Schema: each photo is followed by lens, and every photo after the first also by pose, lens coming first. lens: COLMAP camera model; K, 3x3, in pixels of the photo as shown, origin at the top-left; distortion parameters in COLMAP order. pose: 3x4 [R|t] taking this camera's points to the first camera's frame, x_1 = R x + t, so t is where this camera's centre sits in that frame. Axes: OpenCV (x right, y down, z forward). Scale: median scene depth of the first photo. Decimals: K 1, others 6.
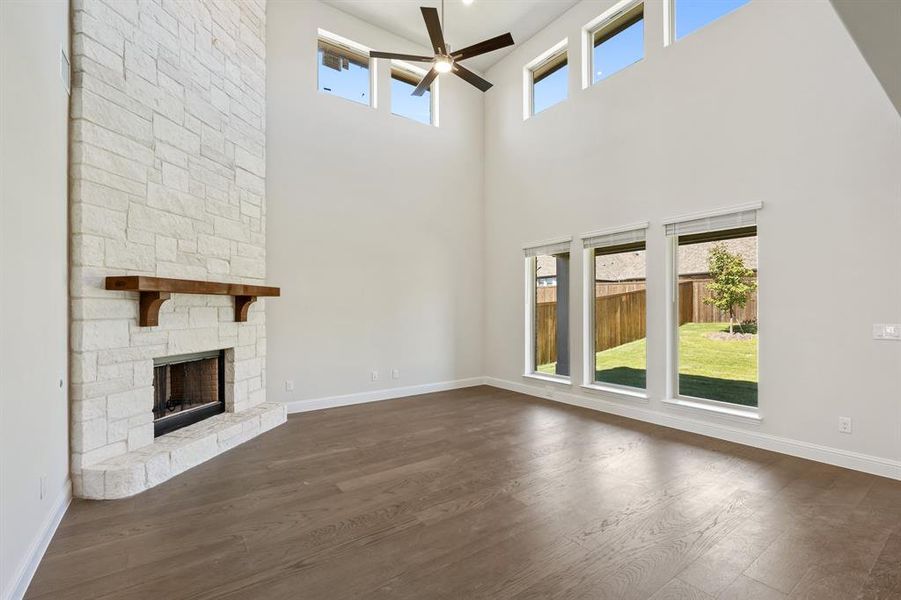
lens RADIAL K [[393.5, 0, 459.0], [0, 393.5, 304.6], [0, 0, 1]] dist [0.004313, 0.000655]
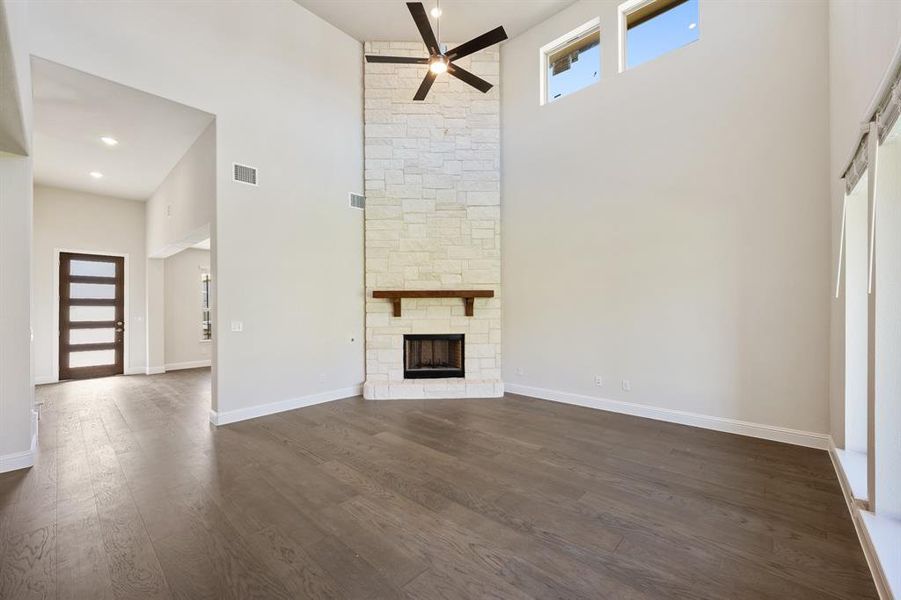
lens RADIAL K [[365.6, 0, 457.0], [0, 365.6, 303.7], [0, 0, 1]] dist [0.003825, 0.000018]
pose [[0.223450, 0.002080, -0.974713, 0.740983], [0.013644, 0.999893, 0.005261, -0.008574], [0.974620, -0.014474, 0.223398, 0.689194]]
